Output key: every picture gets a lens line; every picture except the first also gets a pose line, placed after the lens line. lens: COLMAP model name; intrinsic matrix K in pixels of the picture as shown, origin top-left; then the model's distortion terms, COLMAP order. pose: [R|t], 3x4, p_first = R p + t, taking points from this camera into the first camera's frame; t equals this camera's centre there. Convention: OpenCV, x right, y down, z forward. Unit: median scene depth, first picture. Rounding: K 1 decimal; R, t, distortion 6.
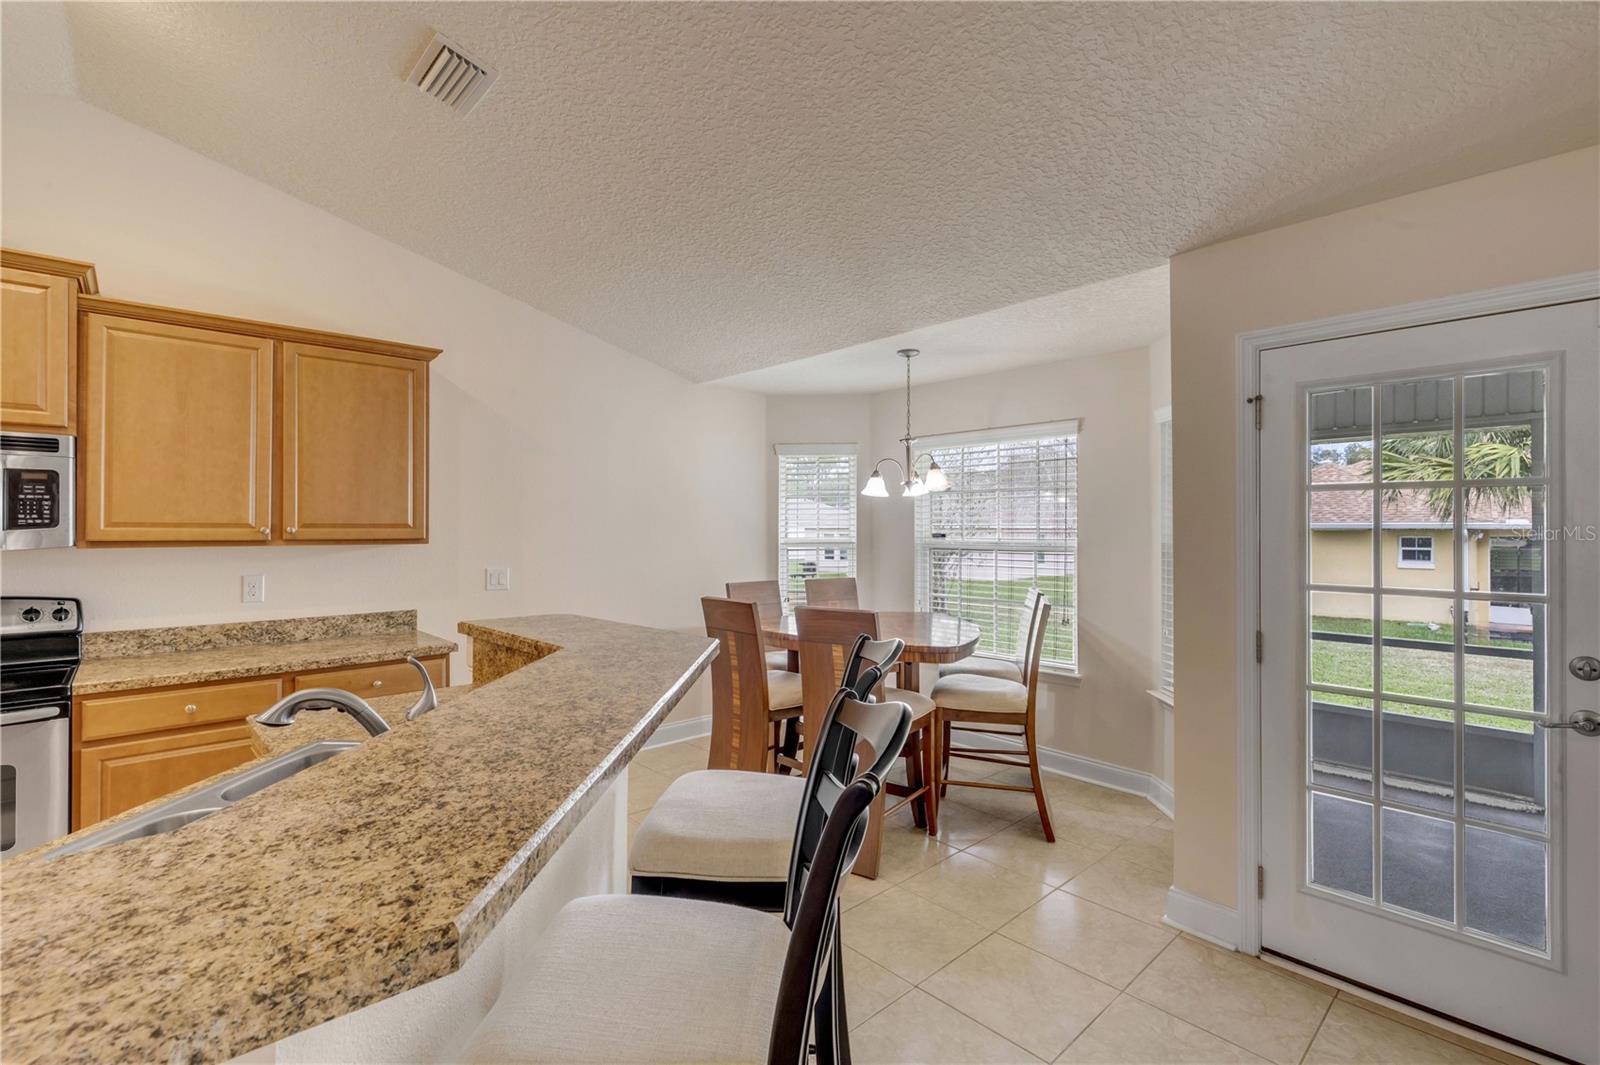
lens RADIAL K [[718.9, 0, 793.8], [0, 718.9, 530.6], [0, 0, 1]] dist [0.002481, -0.000480]
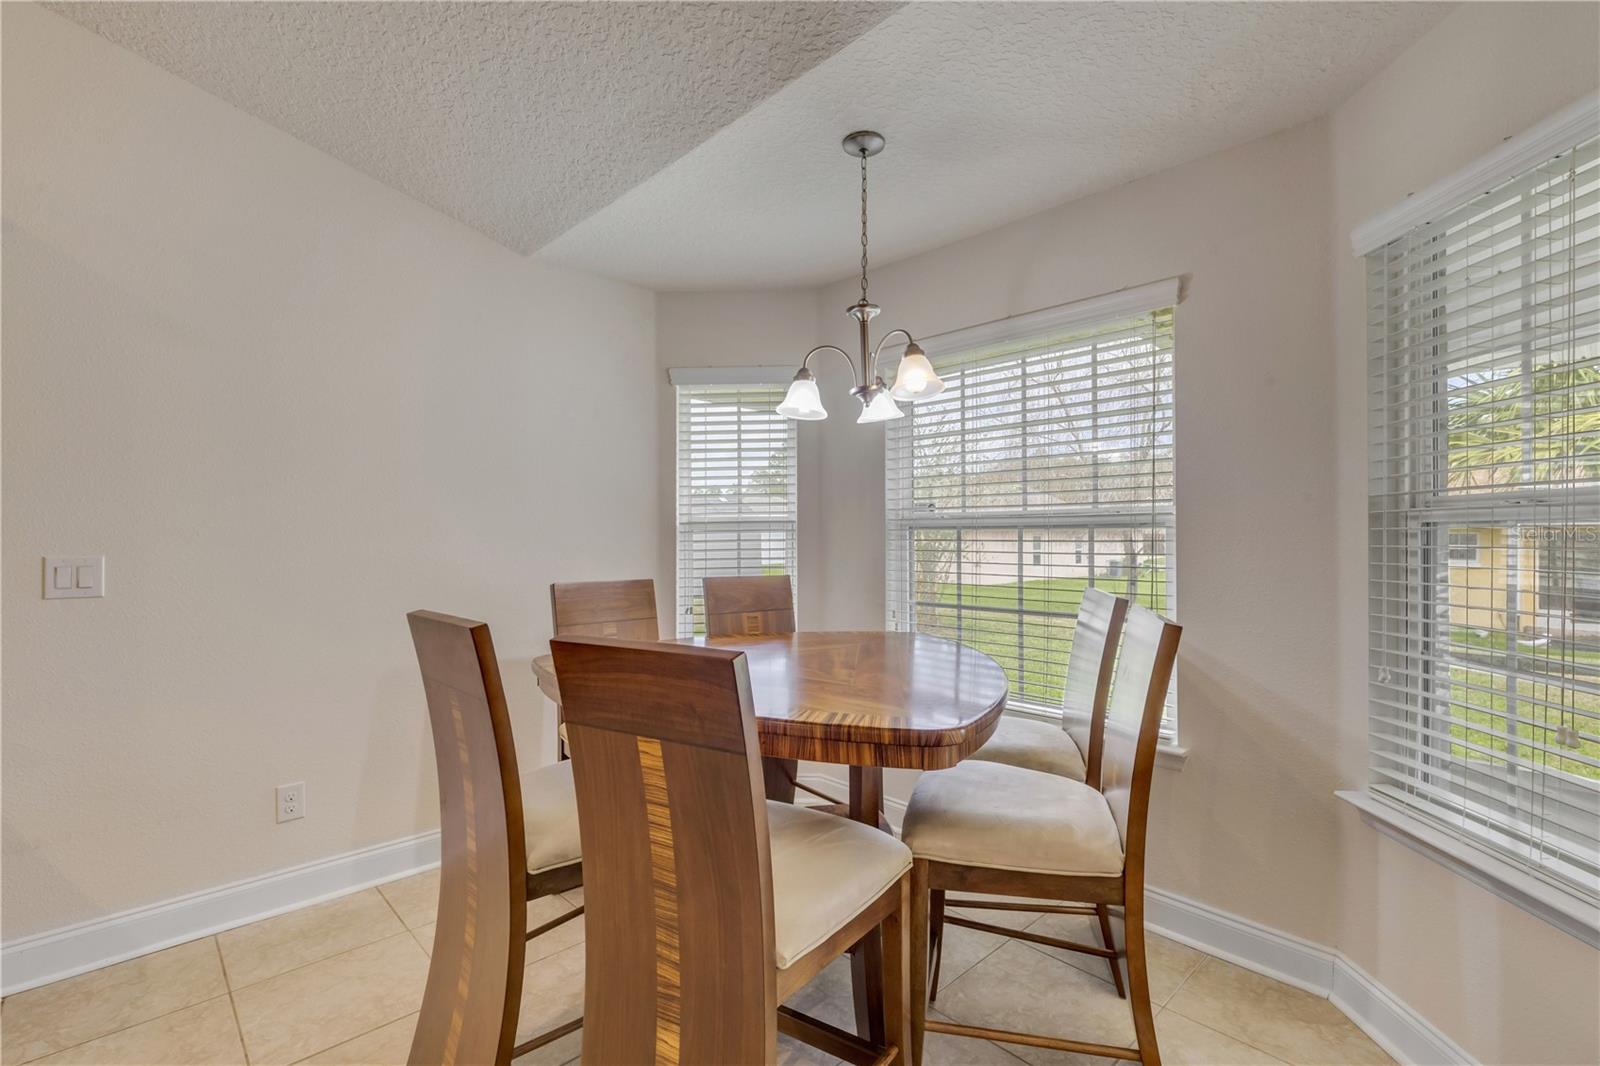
lens RADIAL K [[723.1, 0, 796.2], [0, 723.1, 544.3], [0, 0, 1]] dist [-0.002363, -0.000385]
pose [[0.999887, -0.004449, 0.014334, 0.101352], [0.004301, 0.999937, 0.010349, 0.040340], [-0.014379, -0.010287, 0.999844, 0.470621]]
